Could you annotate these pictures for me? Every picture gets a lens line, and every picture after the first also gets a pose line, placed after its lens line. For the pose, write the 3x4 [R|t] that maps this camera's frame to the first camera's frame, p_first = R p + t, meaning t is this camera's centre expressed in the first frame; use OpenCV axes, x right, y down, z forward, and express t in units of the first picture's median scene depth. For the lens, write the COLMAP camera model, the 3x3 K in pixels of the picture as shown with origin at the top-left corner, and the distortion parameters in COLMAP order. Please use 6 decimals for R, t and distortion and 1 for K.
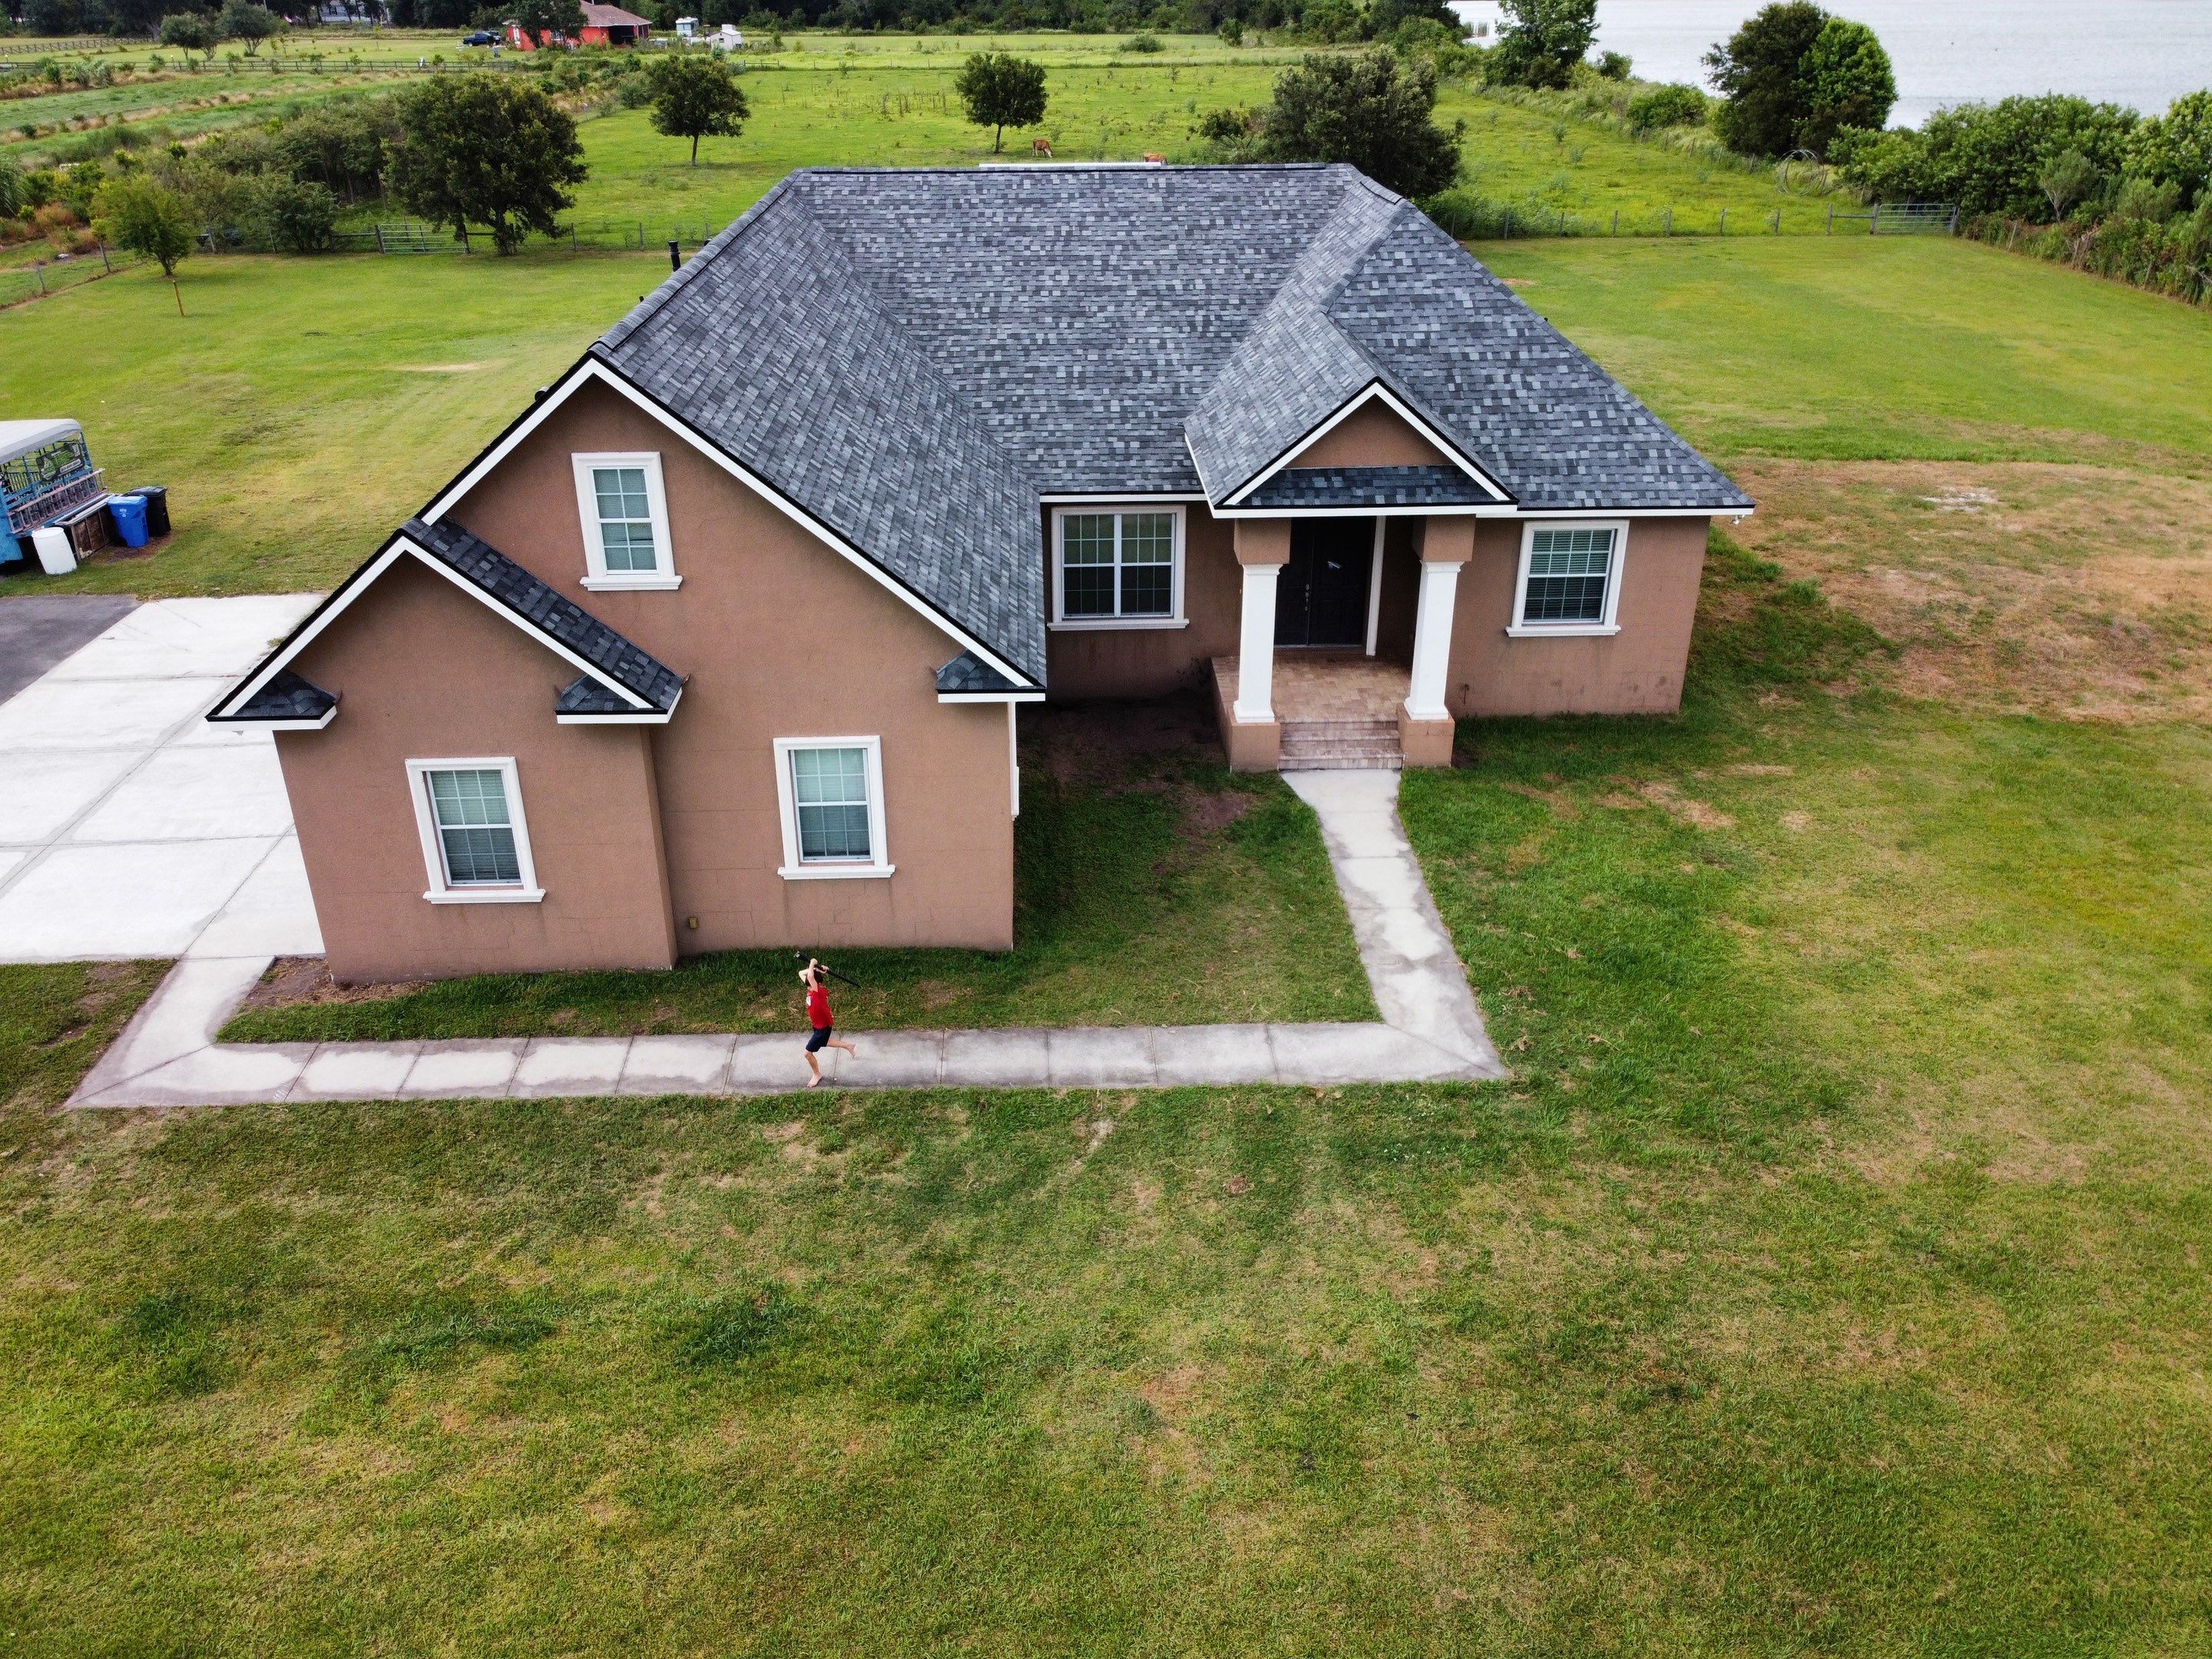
lens RADIAL K [[1676.9, 0, 1075.8], [0, 1676.9, 804.4], [0, 0, 1]] dist [0.003172, -0.011641]
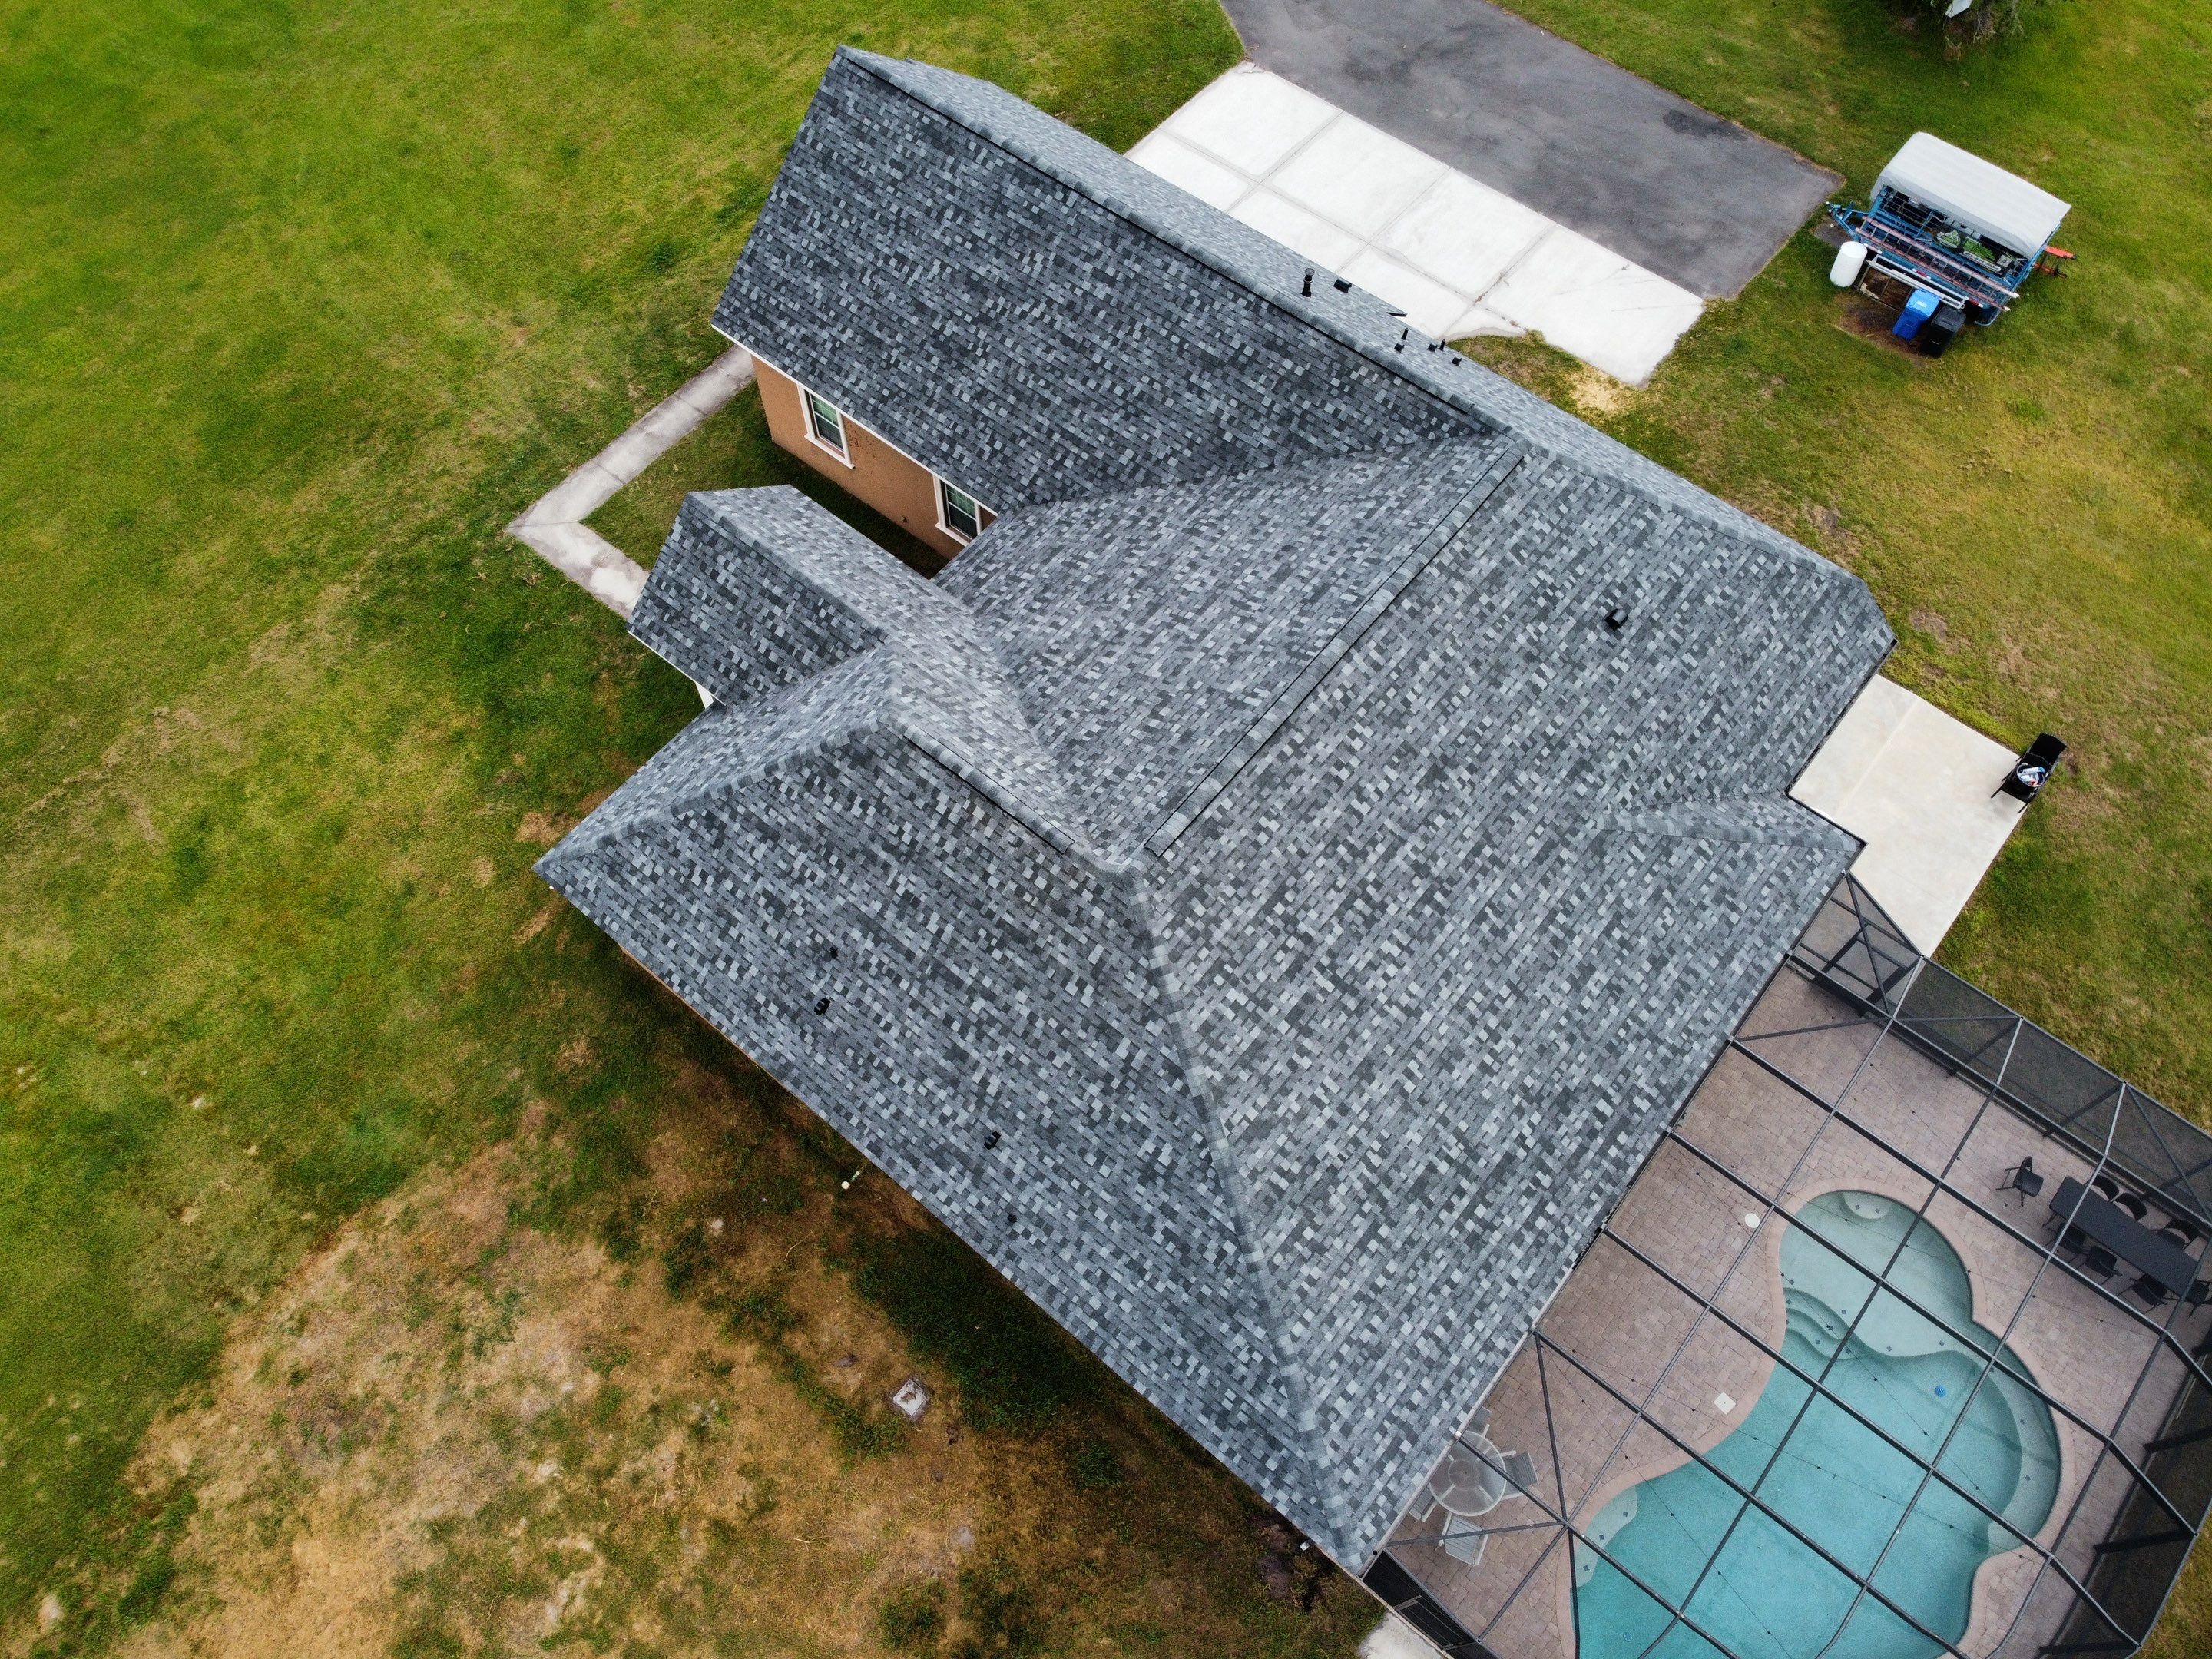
lens RADIAL K [[1676.9, 0, 1077.1], [0, 1676.9, 805.0], [0, 0, 1]] dist [0.003172, -0.011641]
pose [[-0.663099, 0.660518, -0.352159, 0.518590], [-0.319004, 0.176236, 0.931223, -1.321522], [0.677153, 0.729833, 0.093846, 1.085966]]
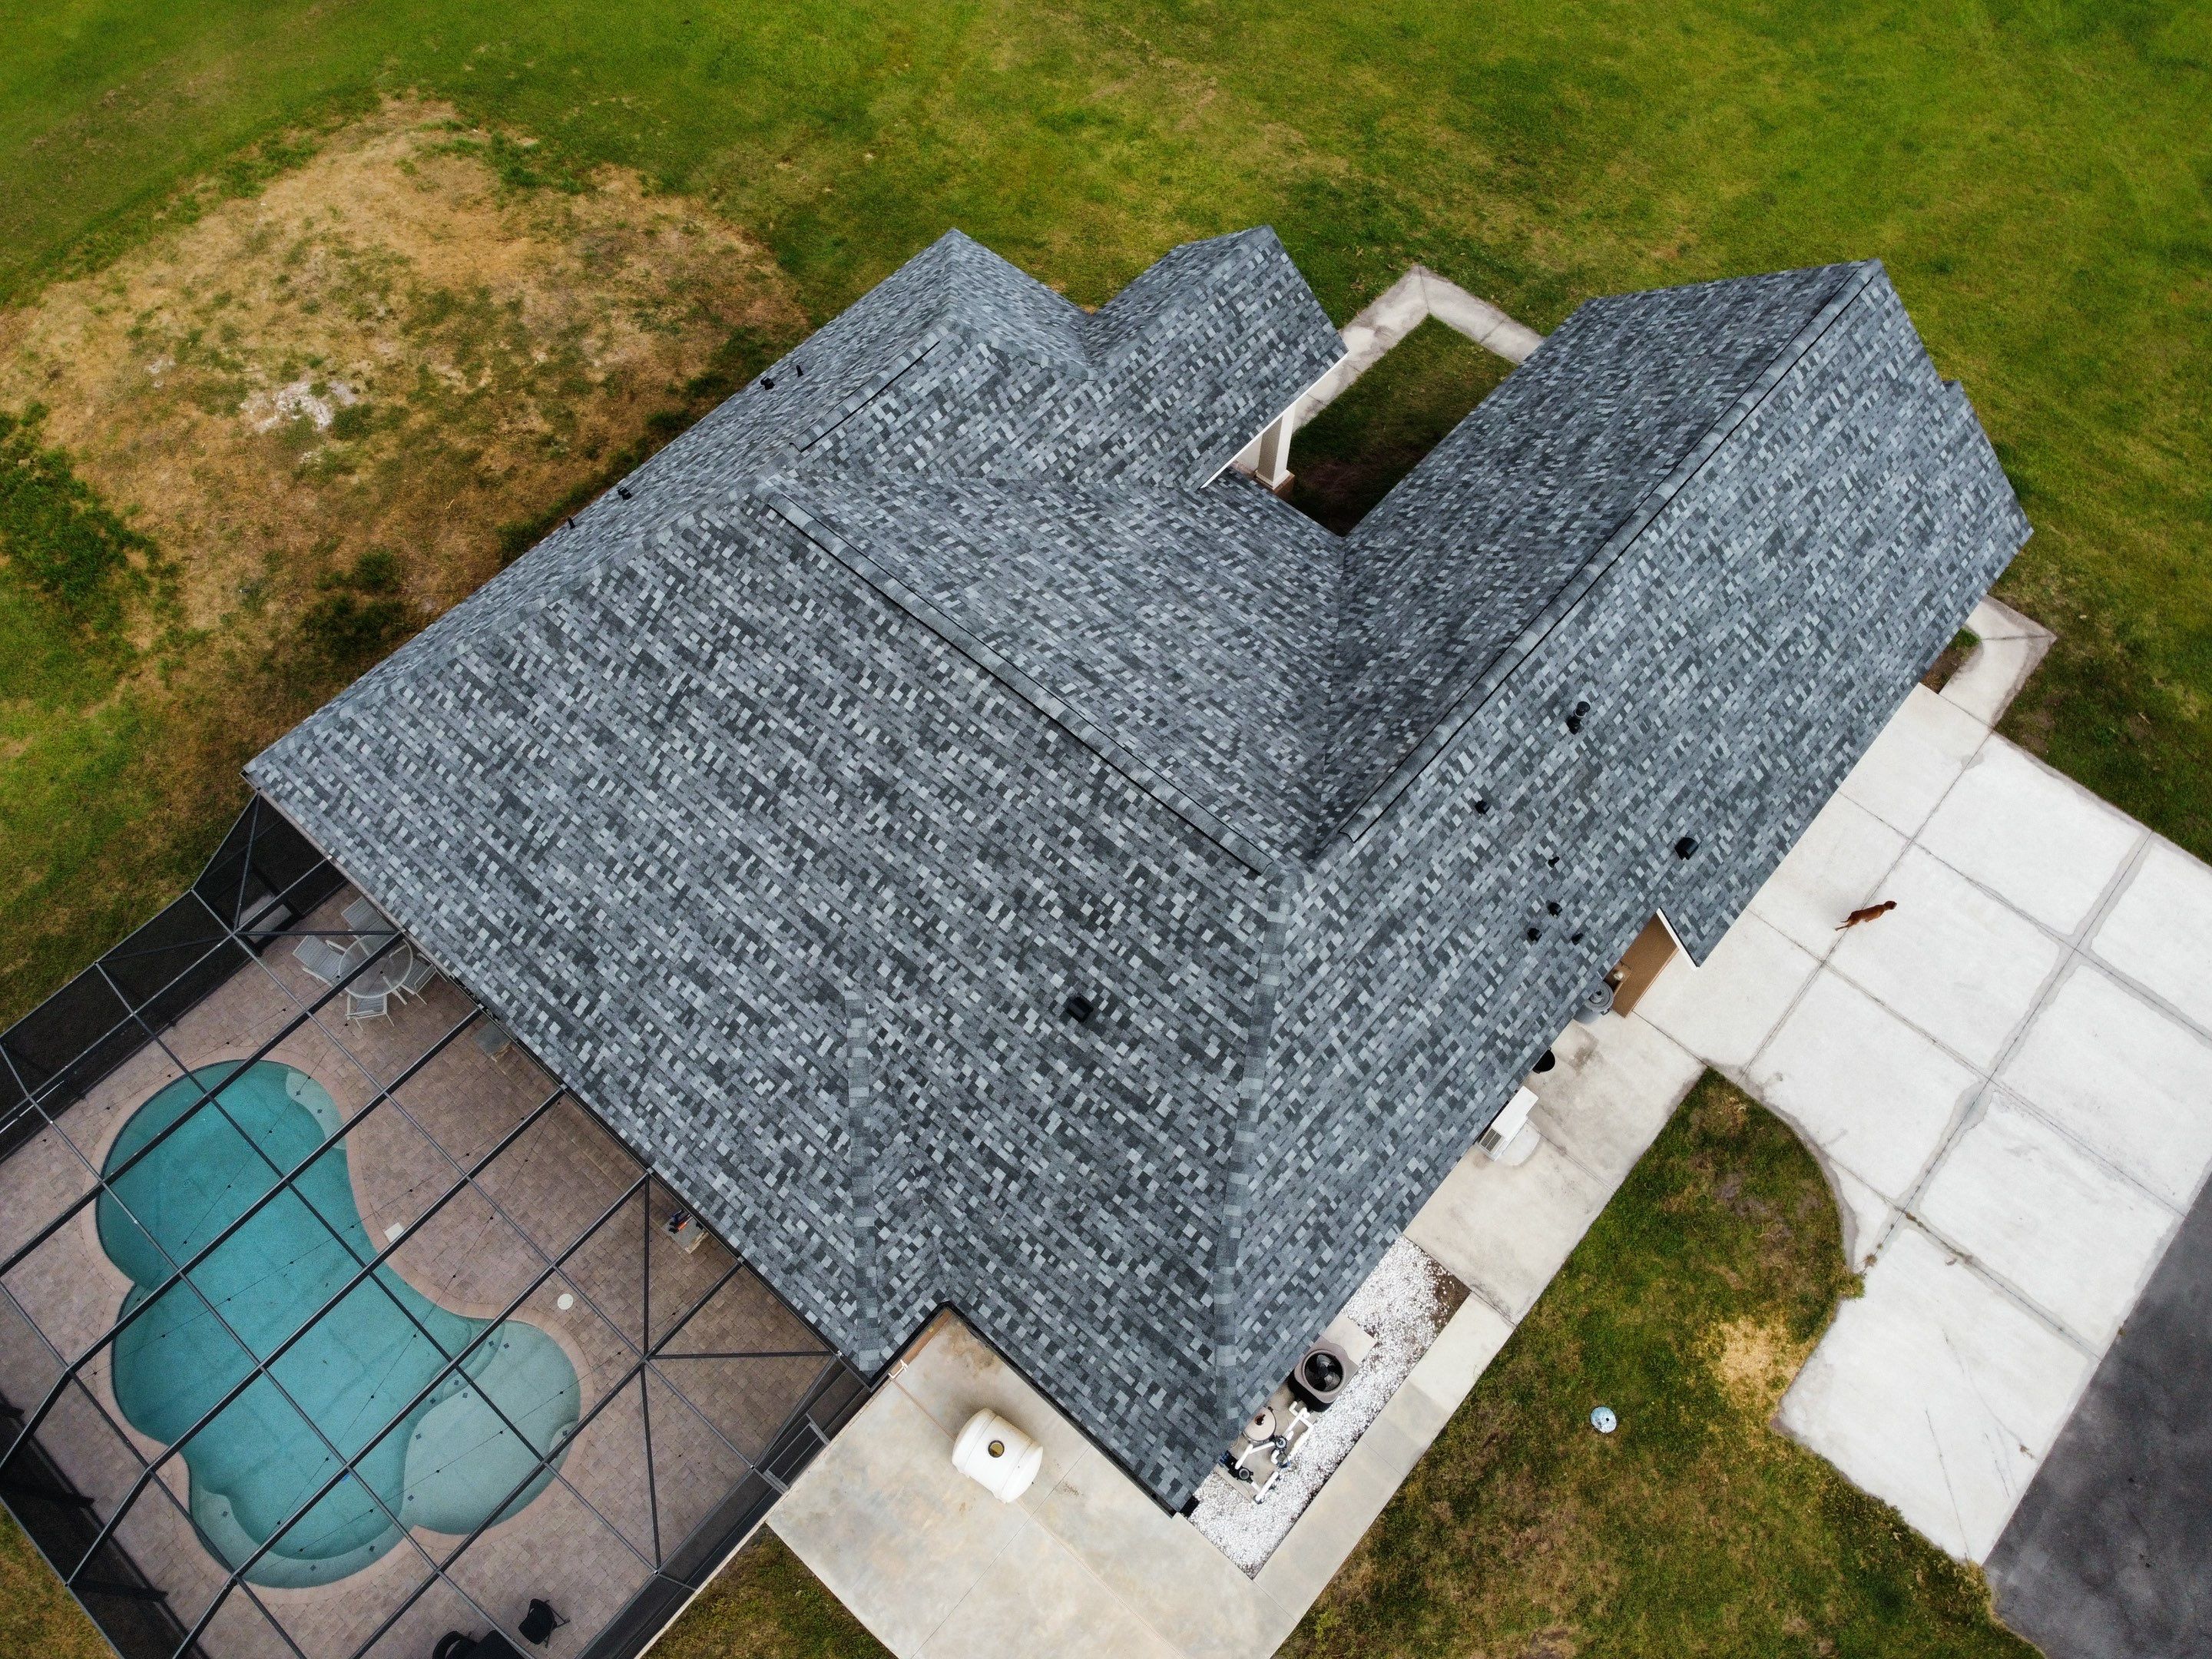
lens RADIAL K [[1676.9, 0, 1074.3], [0, 1676.9, 806.9], [0, 0, 1]] dist [0.003172, -0.011641]
pose [[-0.727533, -0.592960, 0.345100, -0.399177], [0.312707, 0.161120, 0.936085, -1.307212], [-0.610664, 0.788948, 0.068203, 1.188261]]
